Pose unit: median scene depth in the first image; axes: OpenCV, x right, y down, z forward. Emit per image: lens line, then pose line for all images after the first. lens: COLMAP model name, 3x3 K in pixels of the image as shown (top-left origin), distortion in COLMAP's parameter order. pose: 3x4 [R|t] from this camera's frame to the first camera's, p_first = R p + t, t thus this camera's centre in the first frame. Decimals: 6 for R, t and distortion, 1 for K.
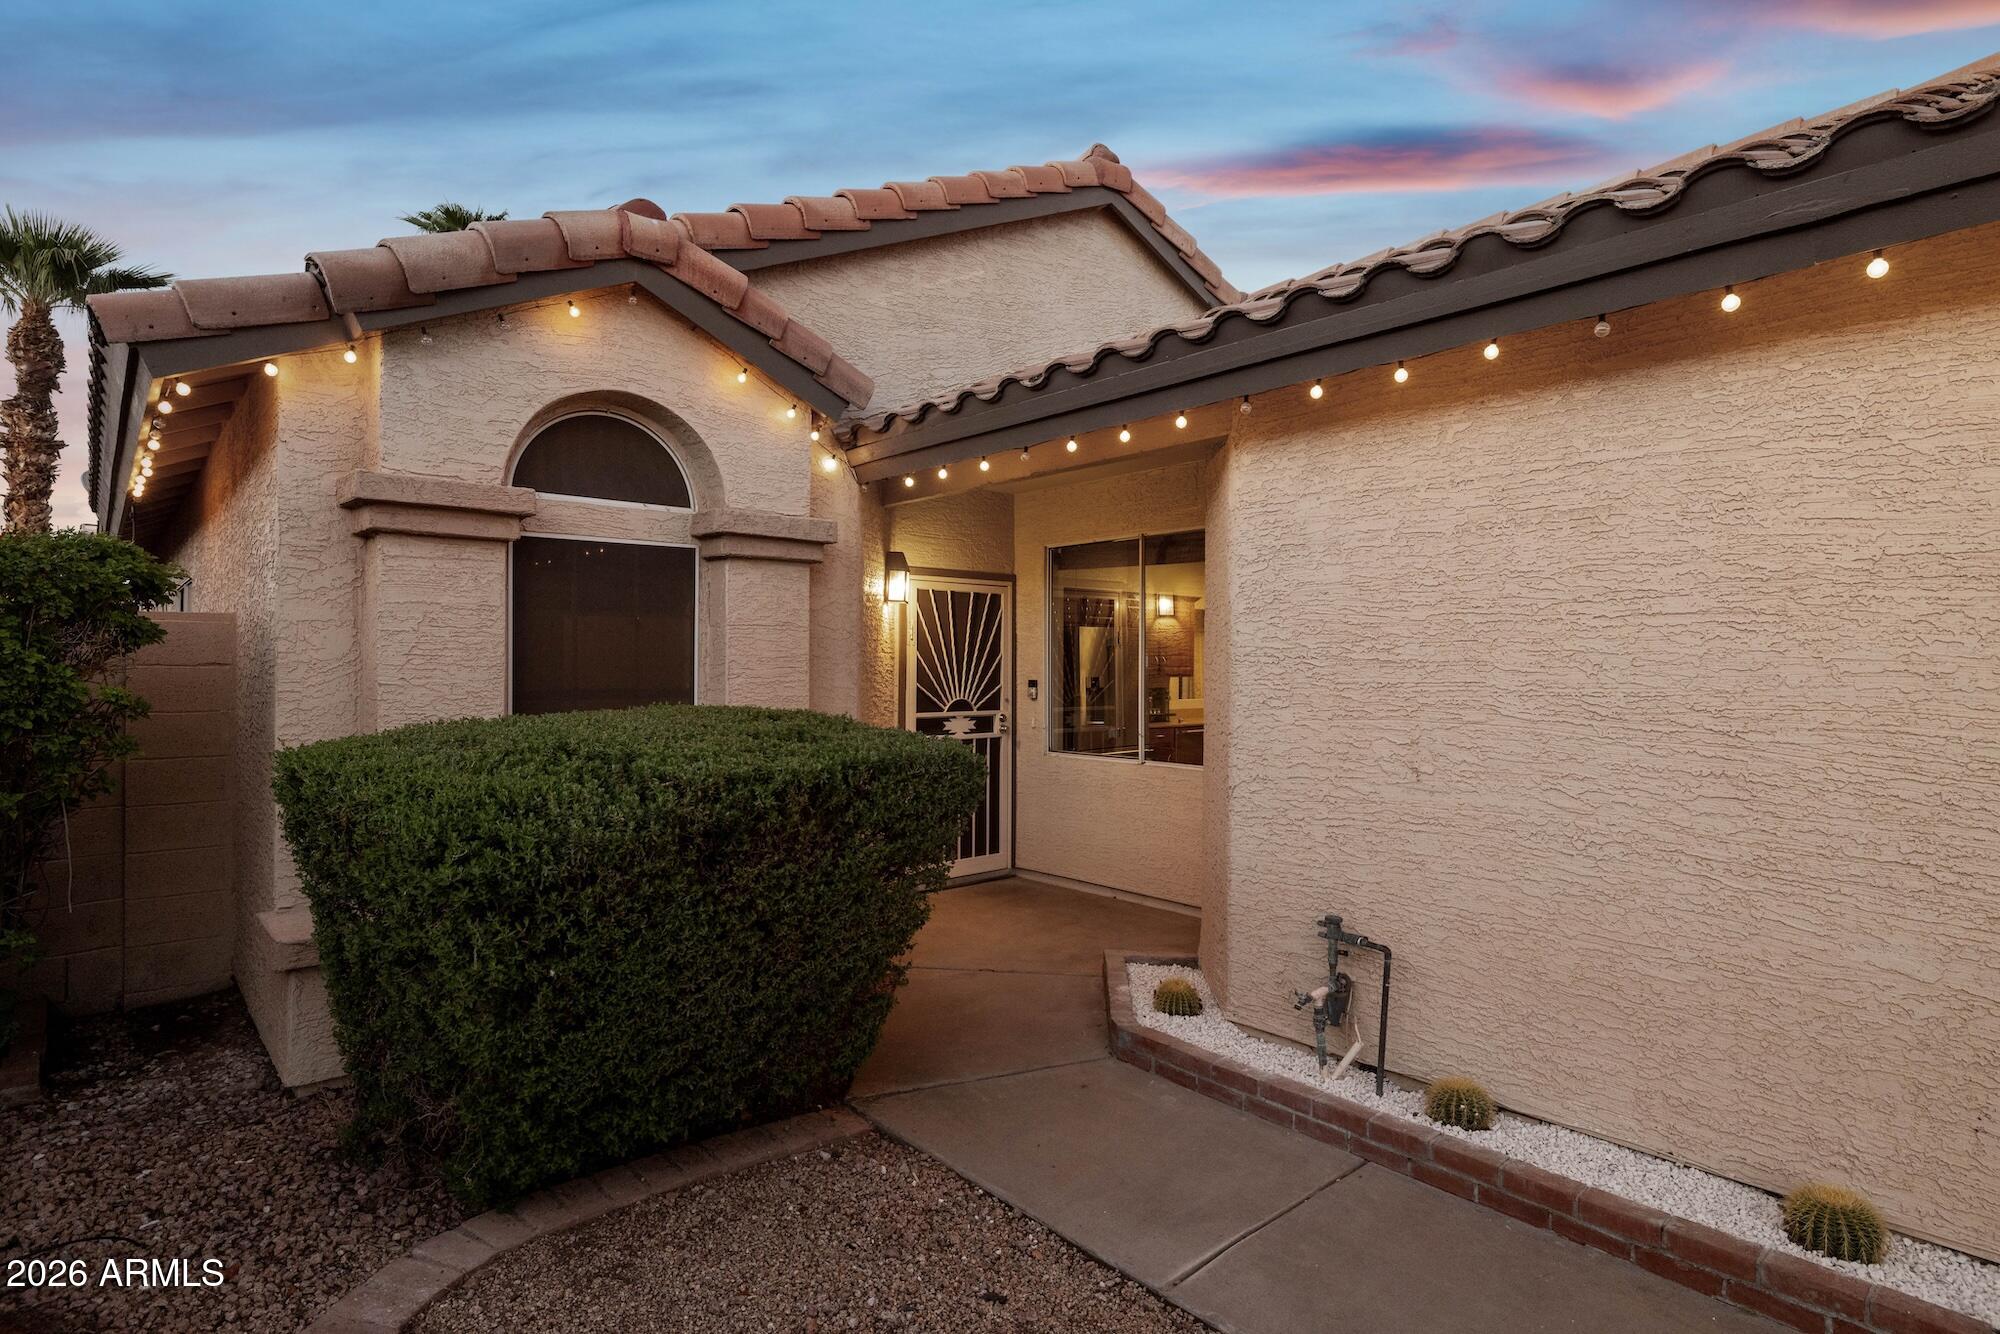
lens RADIAL K [[1028.1, 0, 998.1], [0, 1028.1, 665.2], [0, 0, 1]] dist [0.001504, 0.002080]
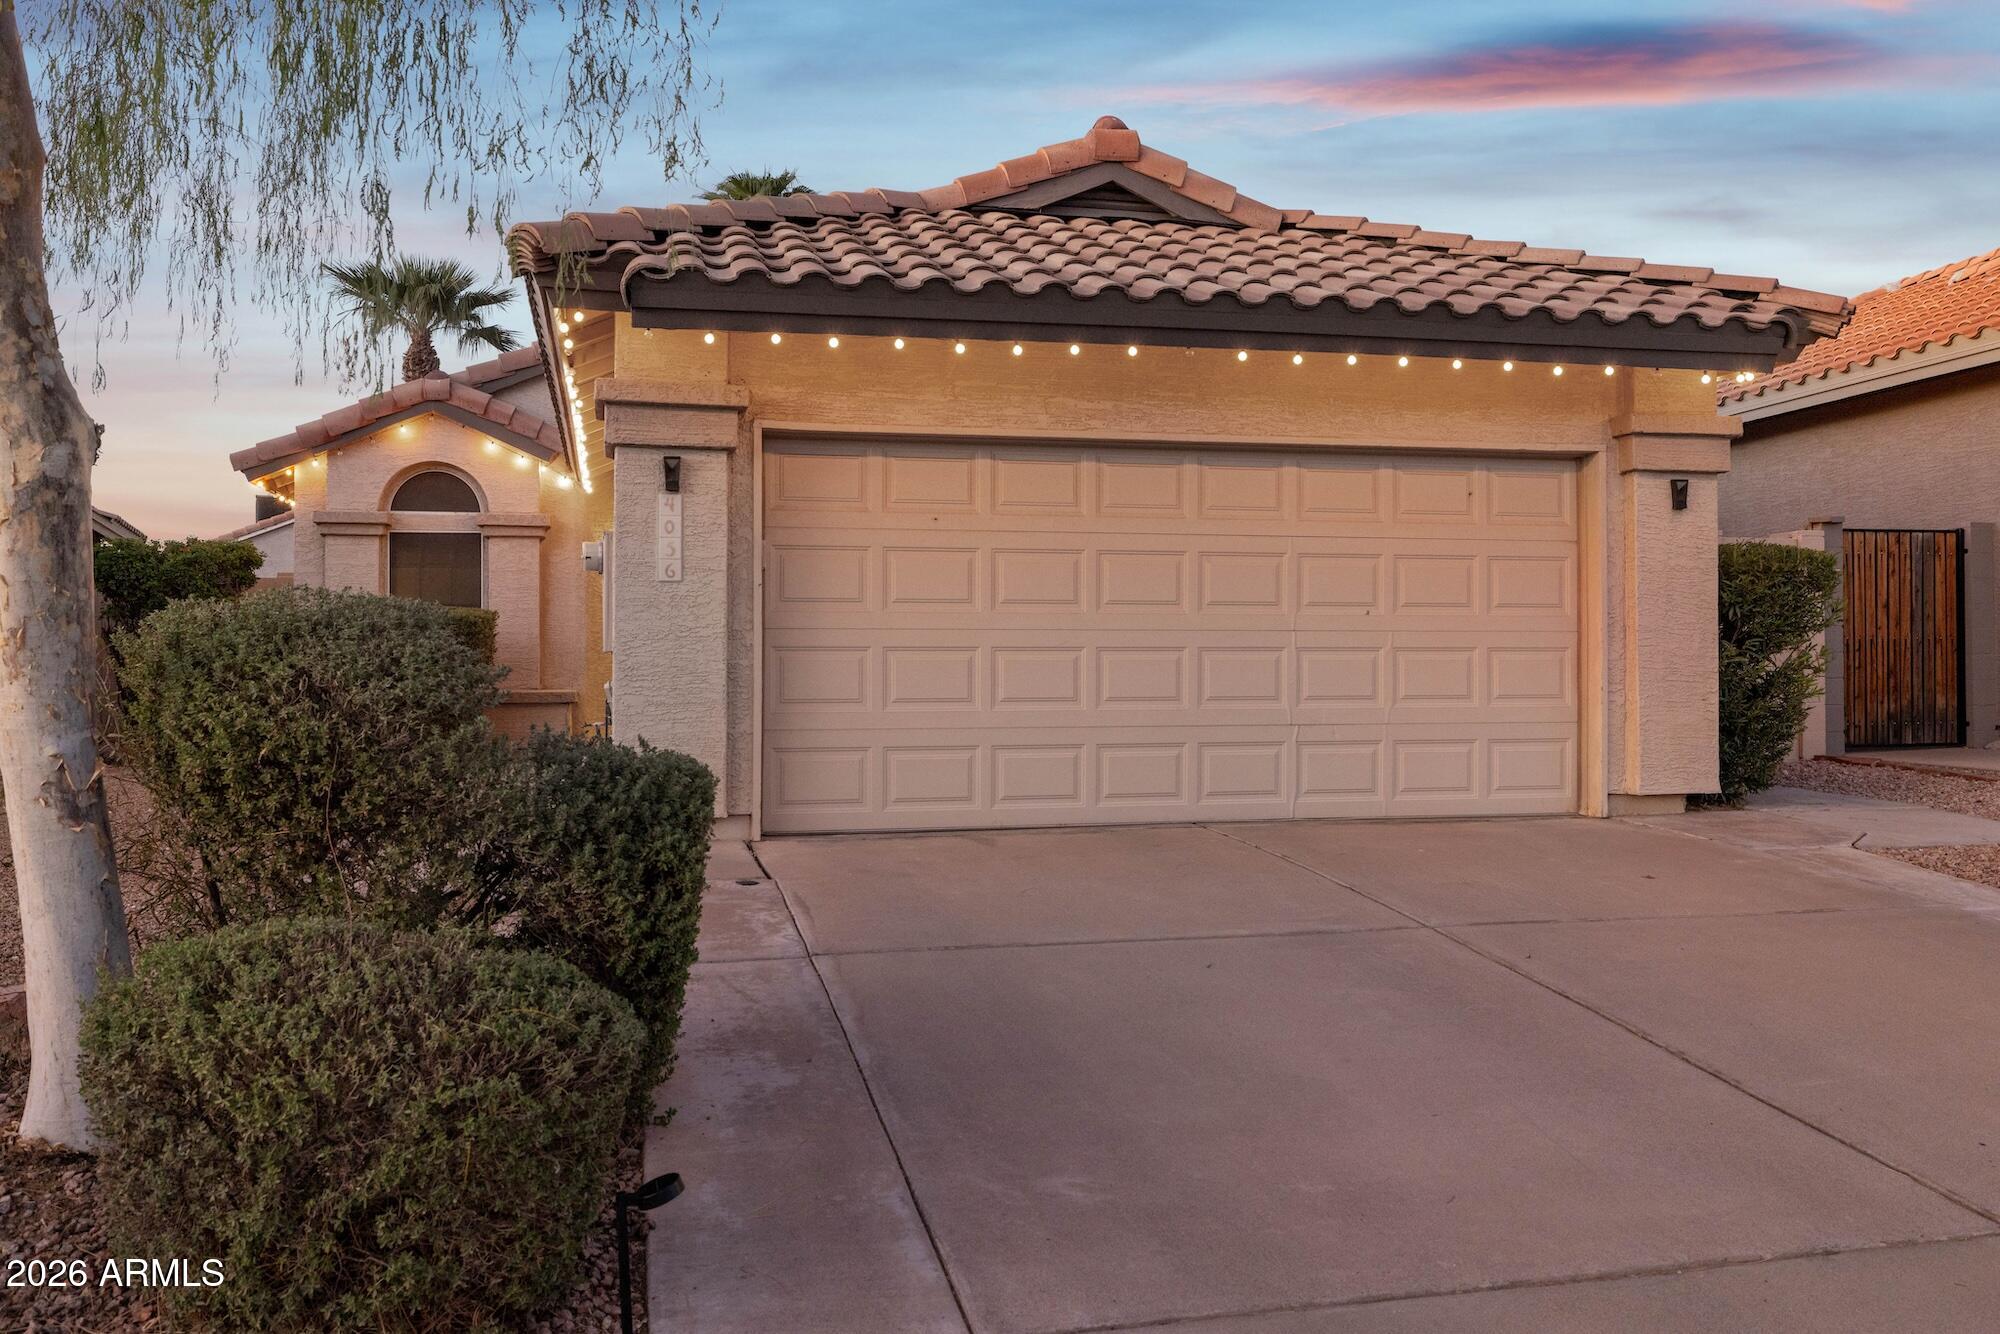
lens RADIAL K [[1617.1, 0, 993.0], [0, 1617.1, 658.6], [0, 0, 1]] dist [-0.000293, 0.007234]
pose [[0.882085, -0.006858, -0.471041, 2.081964], [0.004948, 0.999974, -0.005294, 0.152207], [0.471065, 0.002339, 0.882096, -1.301617]]
